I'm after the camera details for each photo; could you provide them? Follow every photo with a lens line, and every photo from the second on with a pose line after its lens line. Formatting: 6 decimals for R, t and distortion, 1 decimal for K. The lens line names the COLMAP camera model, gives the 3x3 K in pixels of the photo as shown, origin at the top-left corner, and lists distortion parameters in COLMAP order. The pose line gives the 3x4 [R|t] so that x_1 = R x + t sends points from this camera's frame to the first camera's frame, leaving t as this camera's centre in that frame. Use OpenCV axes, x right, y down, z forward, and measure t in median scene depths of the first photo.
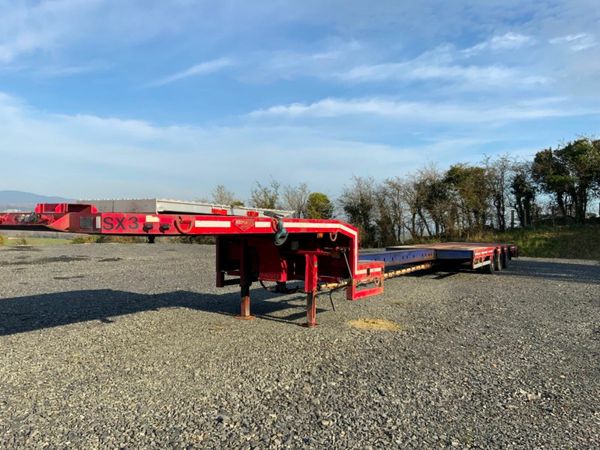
lens RADIAL K [[490.1, 0, 300.0], [0, 490.1, 225.0], [0, 0, 1]] dist [0.097880, -0.198923]
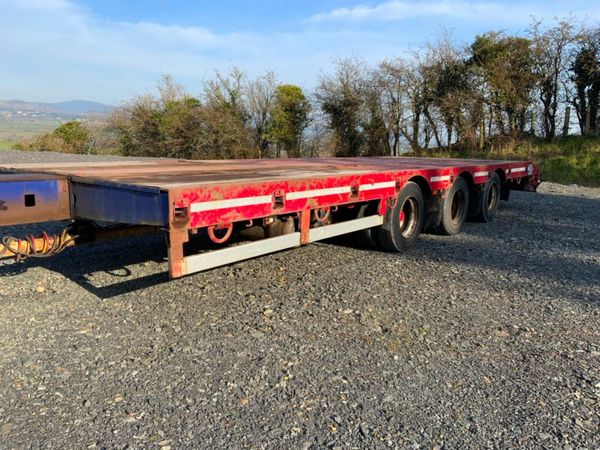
lens RADIAL K [[493.3, 0, 297.0], [0, 493.3, 229.6], [0, 0, 1]] dist [0.060118, -0.106203]
pose [[0.992339, 0.035148, -0.118436, 0.161304], [-0.012952, 0.982989, 0.183205, 0.011268], [0.122860, -0.180268, 0.975914, 0.304212]]
